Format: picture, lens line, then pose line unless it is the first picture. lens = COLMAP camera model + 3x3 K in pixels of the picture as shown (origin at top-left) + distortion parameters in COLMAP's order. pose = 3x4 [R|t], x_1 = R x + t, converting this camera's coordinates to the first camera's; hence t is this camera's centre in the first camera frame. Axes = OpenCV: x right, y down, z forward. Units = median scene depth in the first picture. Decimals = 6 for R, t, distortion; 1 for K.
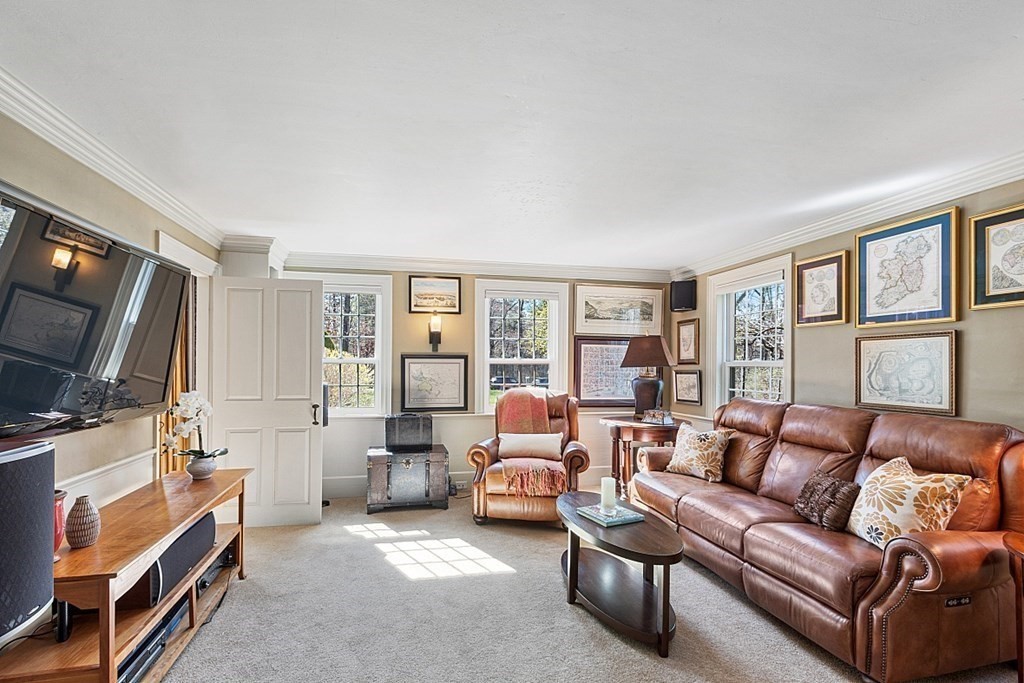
lens RADIAL K [[474.4, 0, 486.6], [0, 474.4, 367.1], [0, 0, 1]] dist [0.000189, 0.000016]
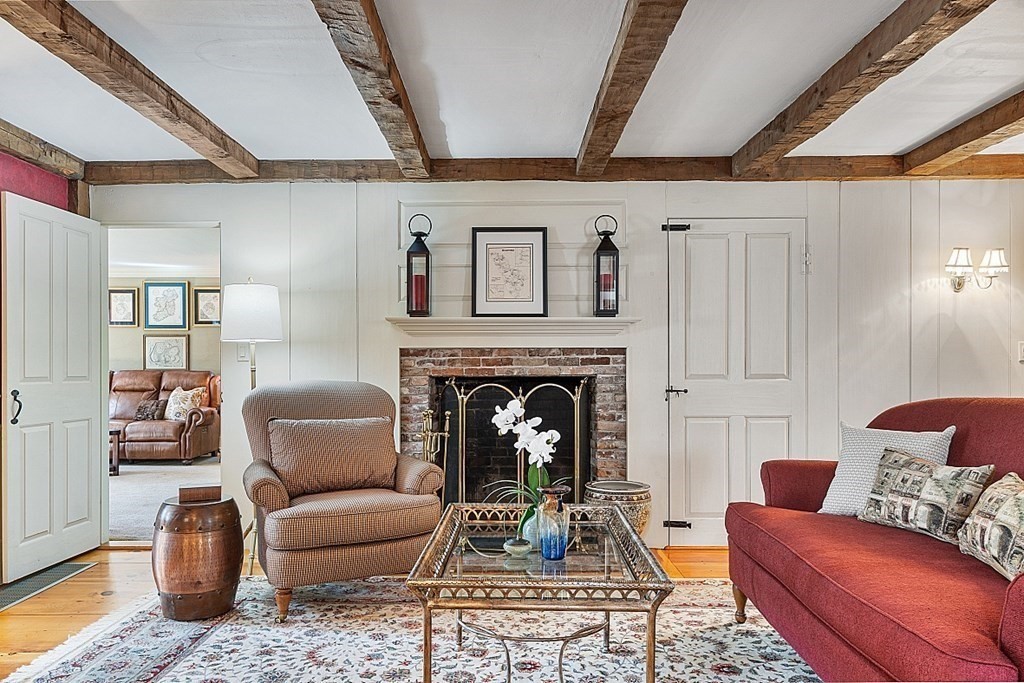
lens RADIAL K [[791.2, 0, 510.3], [0, 791.2, 363.8], [0, 0, 1]] dist [0.008329, 0.004472]
pose [[0.230116, -0.000182, 0.973163, -2.416240], [0.004507, 0.999989, -0.000878, 0.076917], [-0.973153, 0.004589, 0.230115, -1.421943]]
